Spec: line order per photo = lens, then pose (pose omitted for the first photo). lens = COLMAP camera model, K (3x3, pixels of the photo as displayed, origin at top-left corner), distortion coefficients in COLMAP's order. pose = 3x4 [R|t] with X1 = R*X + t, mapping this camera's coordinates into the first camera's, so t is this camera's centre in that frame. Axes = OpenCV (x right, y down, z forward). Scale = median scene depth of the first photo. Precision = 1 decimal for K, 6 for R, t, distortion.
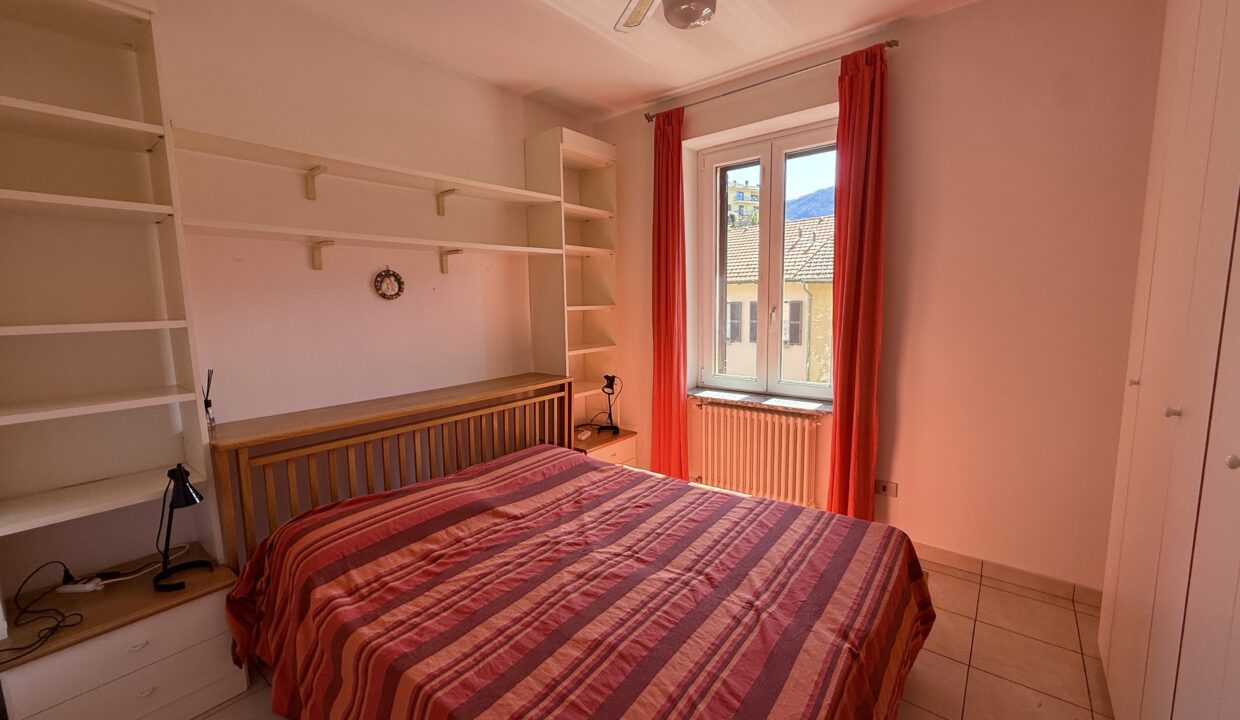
lens RADIAL K [[493.9, 0, 620.0], [0, 493.9, 360.0], [0, 0, 1]] dist [0.000325, 0.000592]
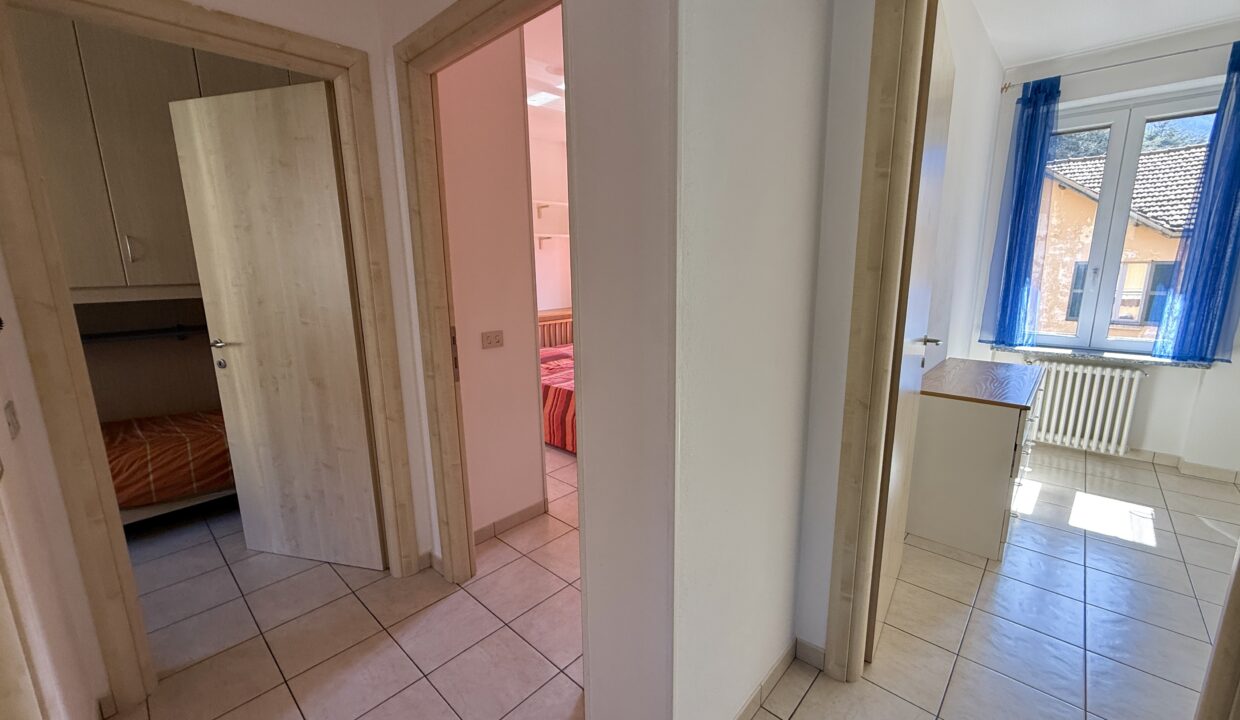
lens RADIAL K [[493.9, 0, 620.0], [0, 493.9, 360.0], [0, 0, 1]] dist [0.000325, 0.000592]
pose [[0.997186, 0.028786, -0.069225, -0.696550], [-0.023488, 0.996818, 0.076176, 0.037292], [0.071197, -0.074336, 0.994688, -0.166434]]
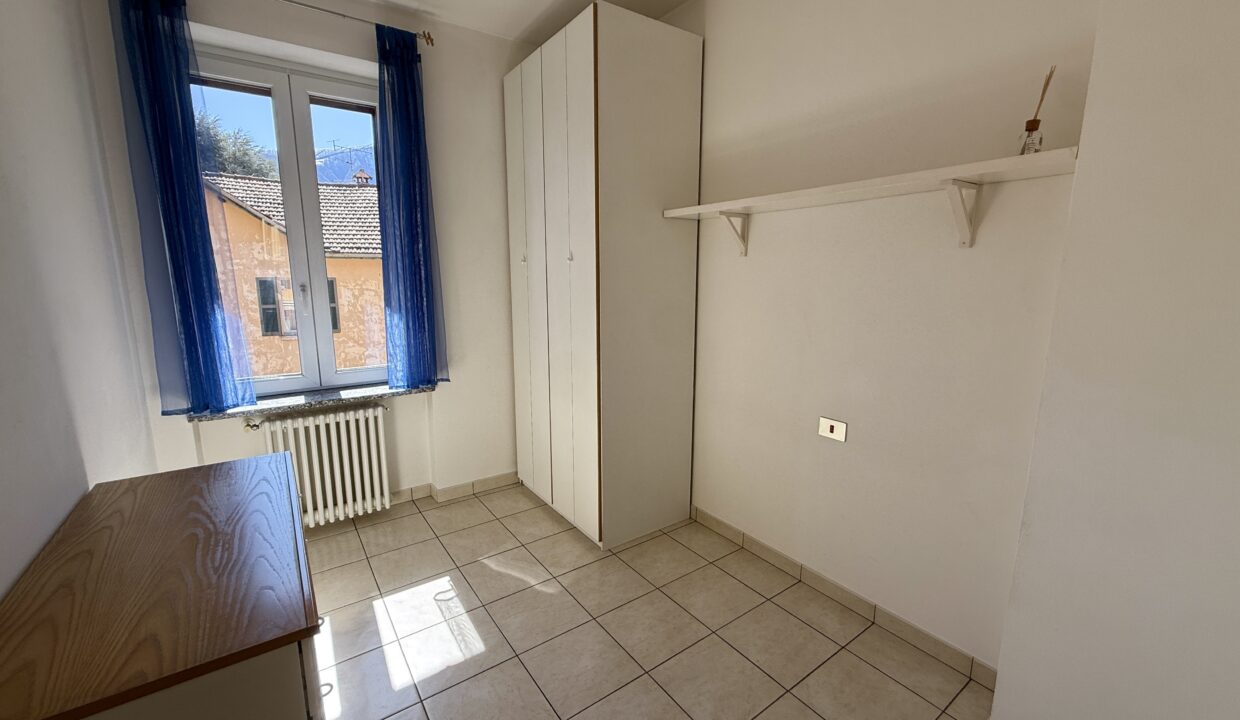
lens RADIAL K [[493.9, 0, 620.0], [0, 493.9, 360.0], [0, 0, 1]] dist [0.000325, 0.000592]
pose [[0.271550, -0.135998, 0.952767, -0.368475], [0.105493, 0.988207, 0.110990, -0.021529], [-0.956625, 0.070371, 0.282694, 0.307320]]
